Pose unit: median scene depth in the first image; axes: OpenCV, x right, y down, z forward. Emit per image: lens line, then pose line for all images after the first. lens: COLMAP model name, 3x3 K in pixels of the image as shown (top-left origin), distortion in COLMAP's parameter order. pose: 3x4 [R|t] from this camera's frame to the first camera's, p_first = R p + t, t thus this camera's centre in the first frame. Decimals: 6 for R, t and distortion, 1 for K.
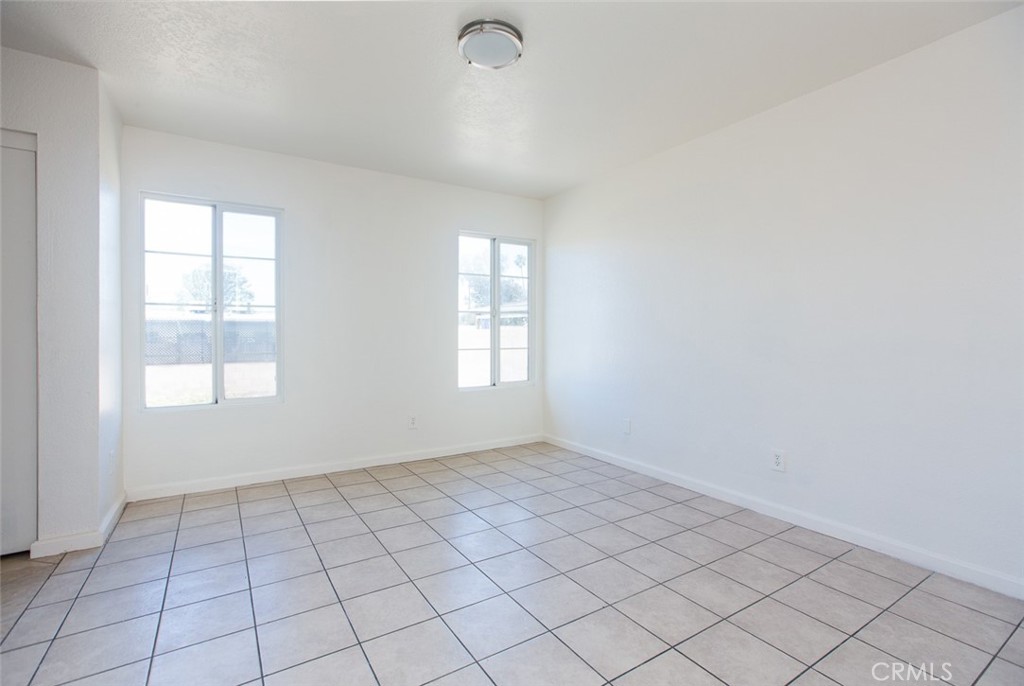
lens RADIAL K [[470.0, 0, 504.9], [0, 470.0, 337.6], [0, 0, 1]] dist [-0.042790, 0.032296]
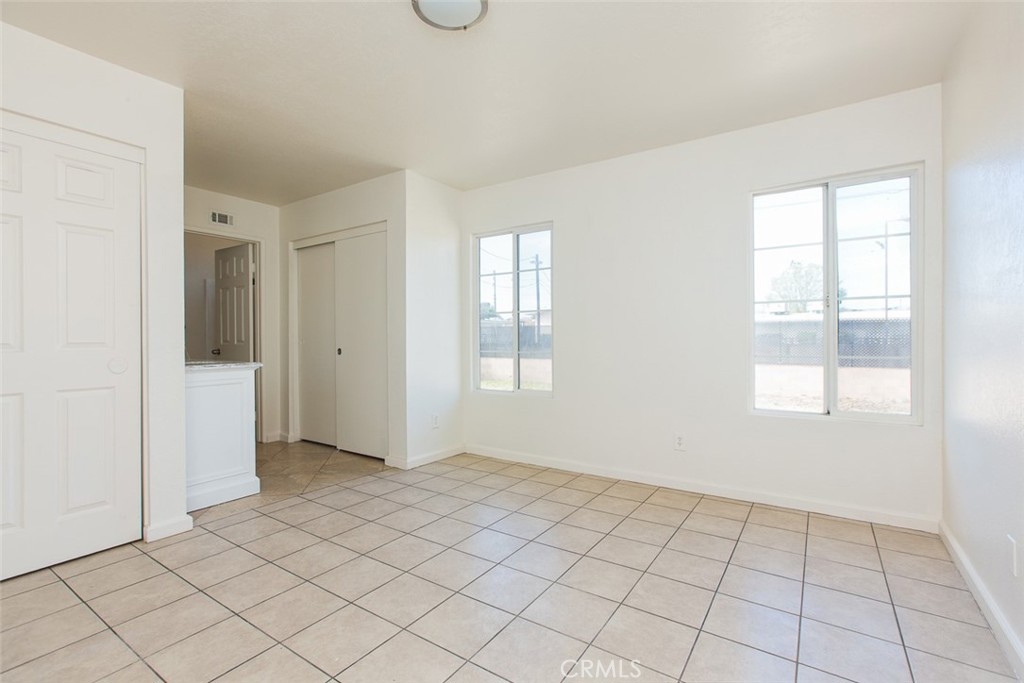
lens RADIAL K [[470.0, 0, 504.9], [0, 470.0, 336.1], [0, 0, 1]] dist [-0.042790, 0.032296]
pose [[0.405263, -0.001543, -0.914199, 0.504560], [-0.003515, 0.999989, -0.003246, -0.000769], [0.914193, 0.004529, 0.405253, 0.466395]]
